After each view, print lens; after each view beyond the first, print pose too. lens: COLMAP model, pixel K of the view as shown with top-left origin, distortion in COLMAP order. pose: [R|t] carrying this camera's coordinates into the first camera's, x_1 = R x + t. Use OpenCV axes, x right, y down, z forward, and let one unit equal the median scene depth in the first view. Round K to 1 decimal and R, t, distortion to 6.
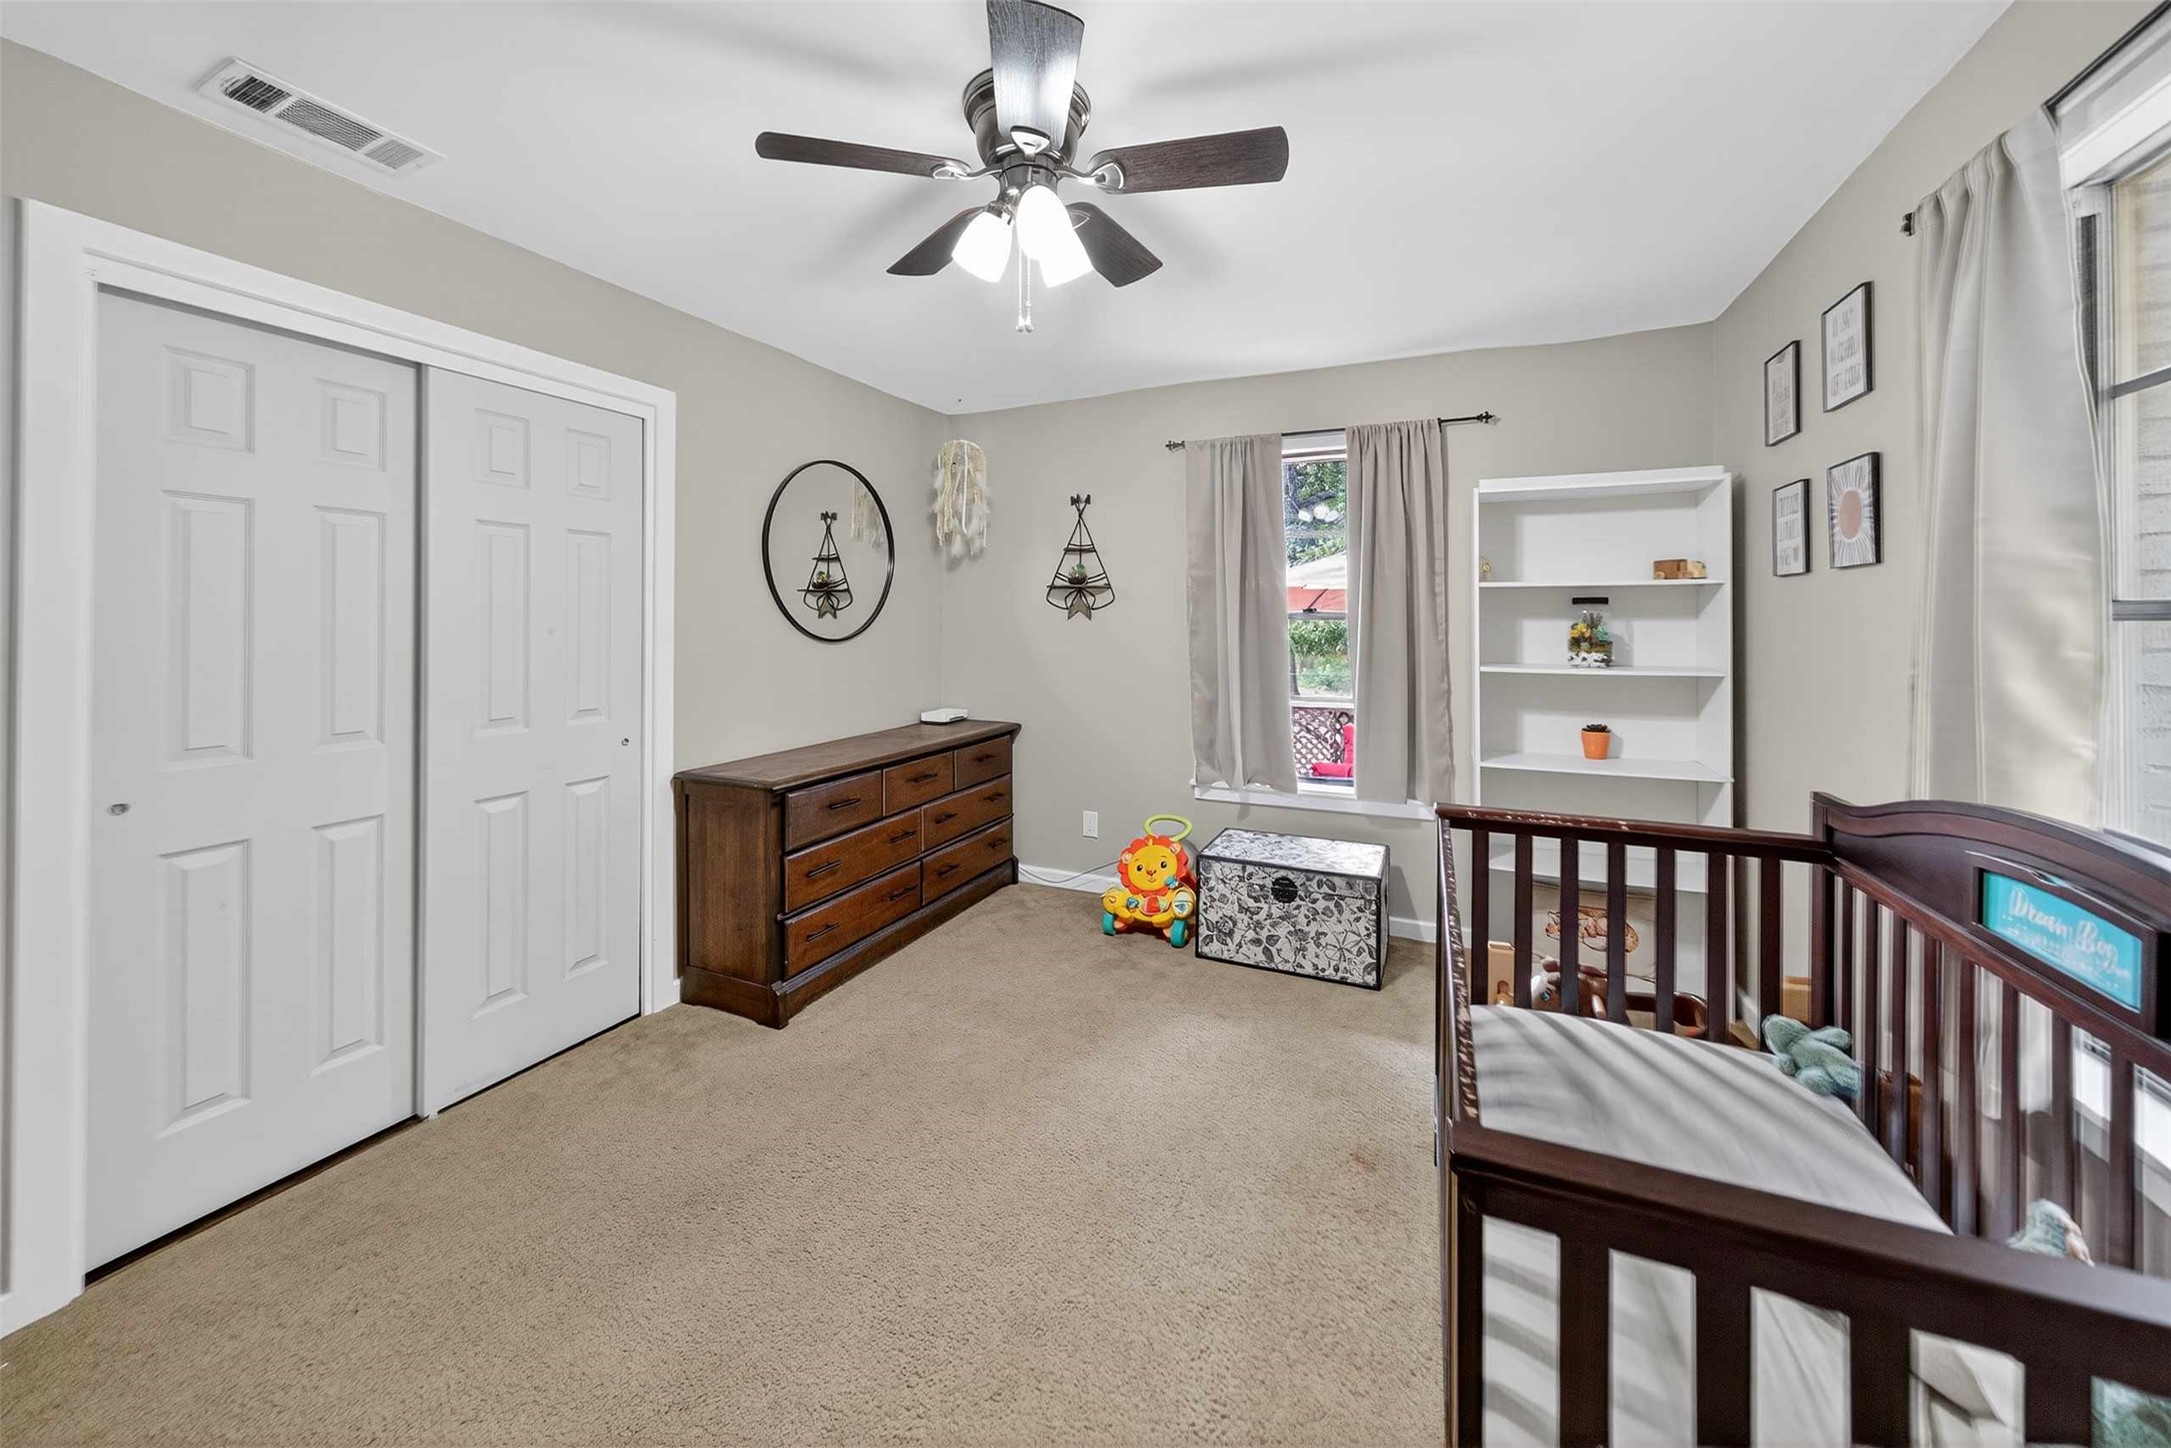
lens RADIAL K [[813.2, 0, 1083.8], [0, 813.2, 615.5], [0, 0, 1]] dist [-0.001000, 0.000042]
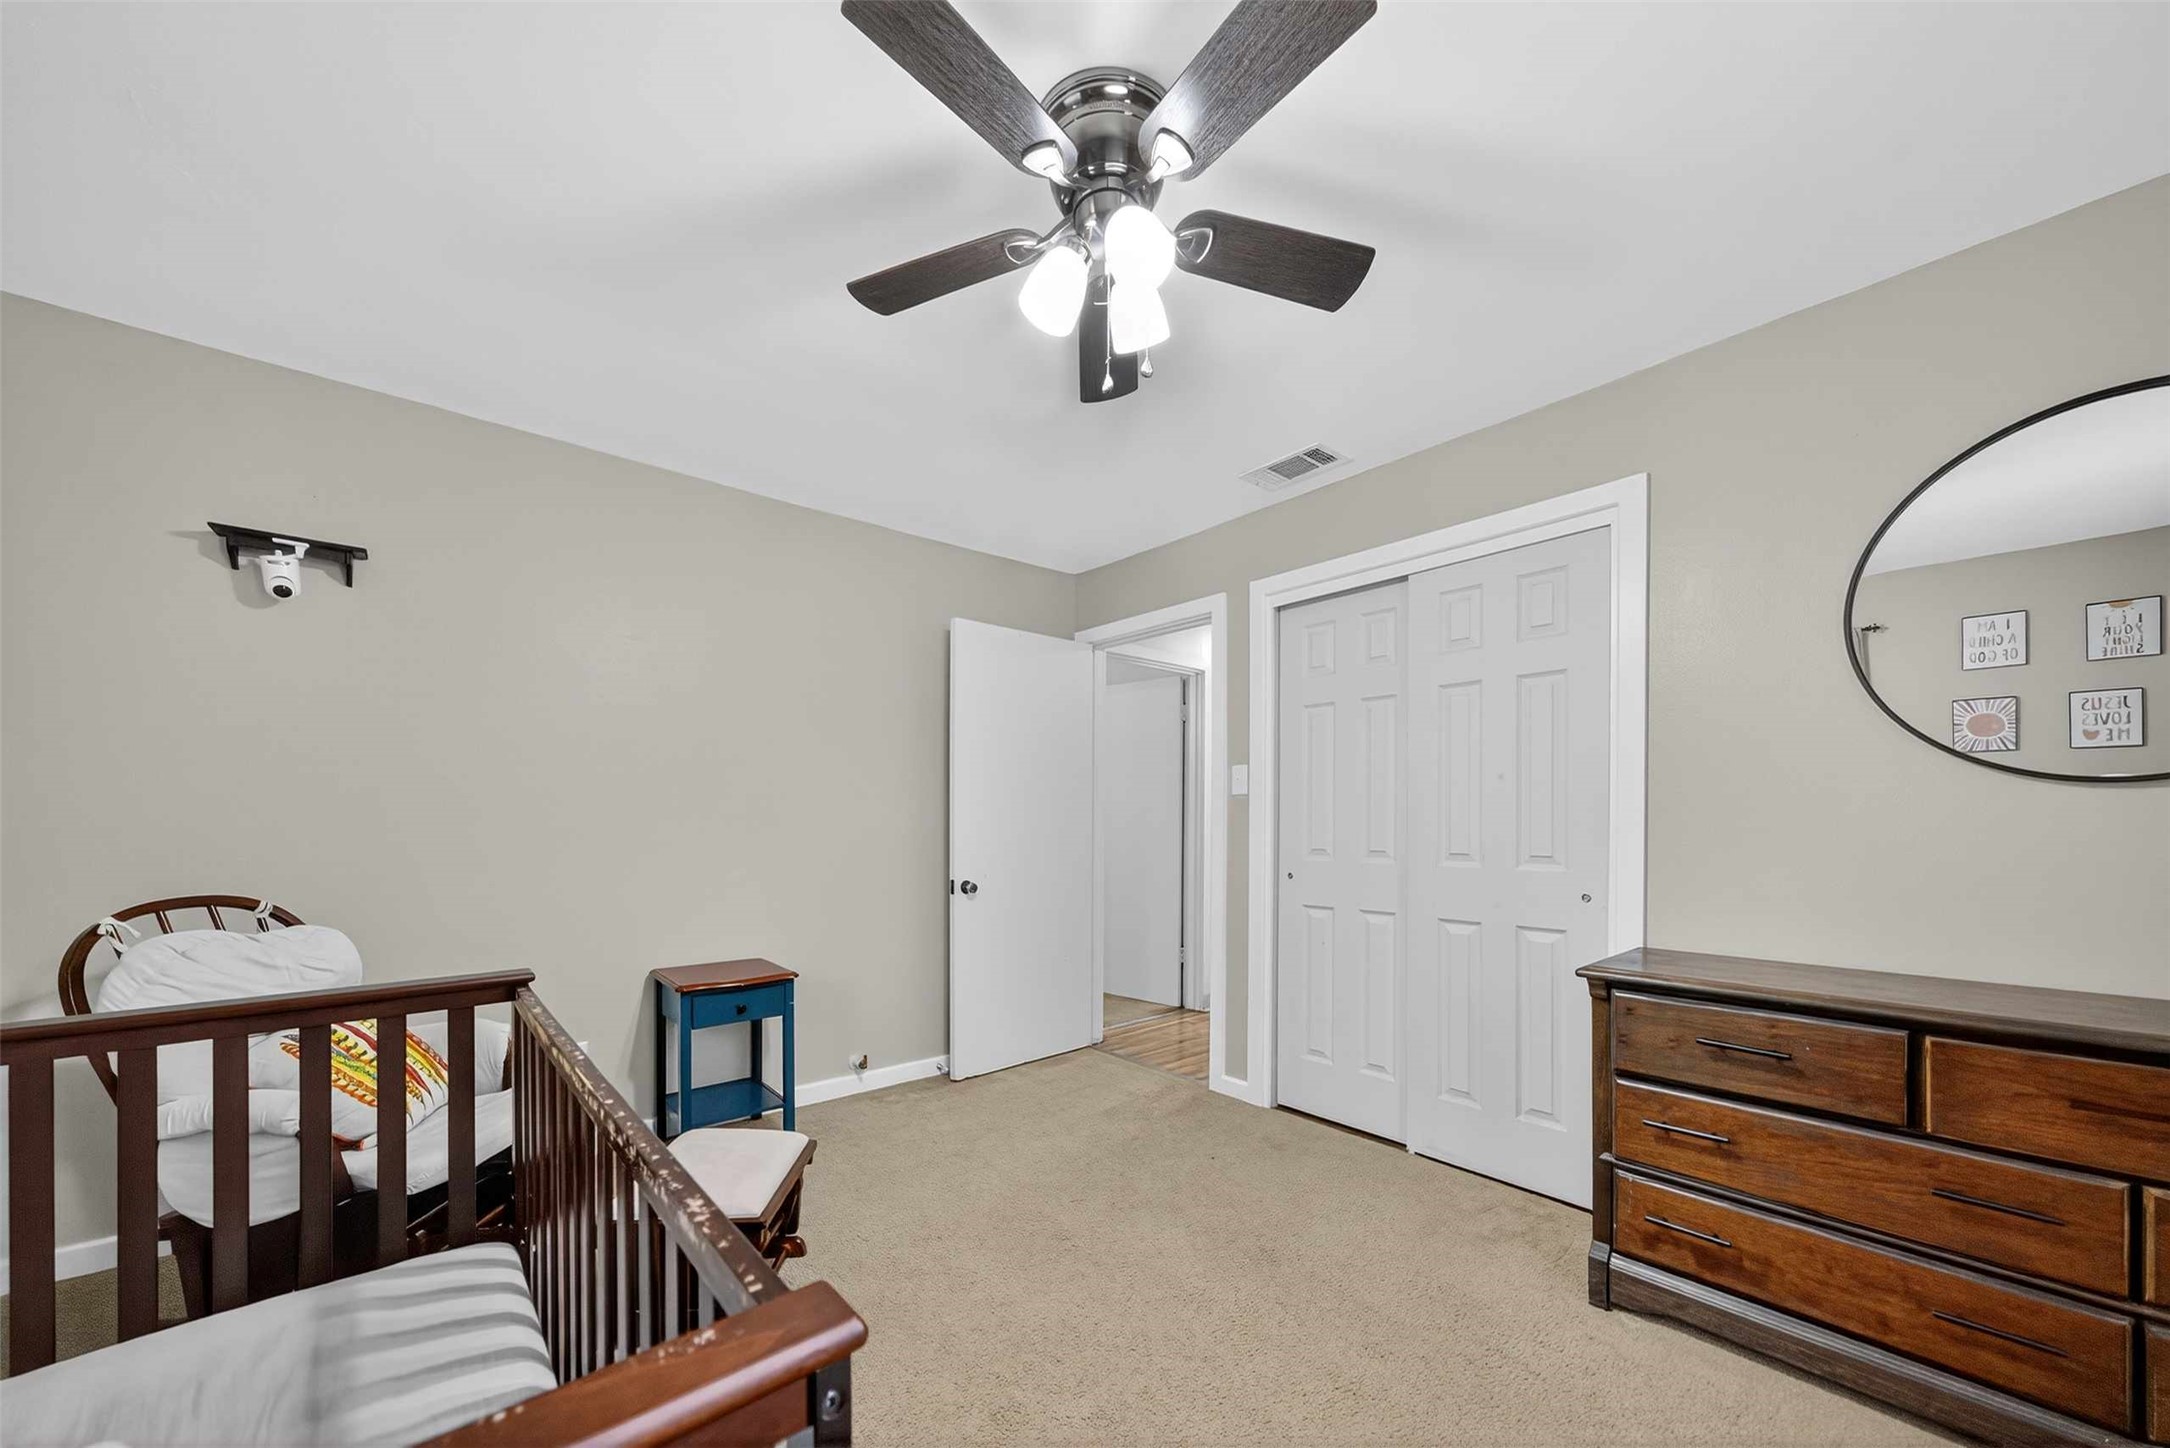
lens RADIAL K [[785.9, 0, 1083.7], [0, 785.9, 824.8], [0, 0, 1]] dist [-0.000272, -0.000010]
pose [[-0.429267, 0.003368, -0.903171, 0.392532], [0.000003, 0.999993, 0.003728, 0.062959], [0.903178, 0.001597, -0.429264, 0.757864]]
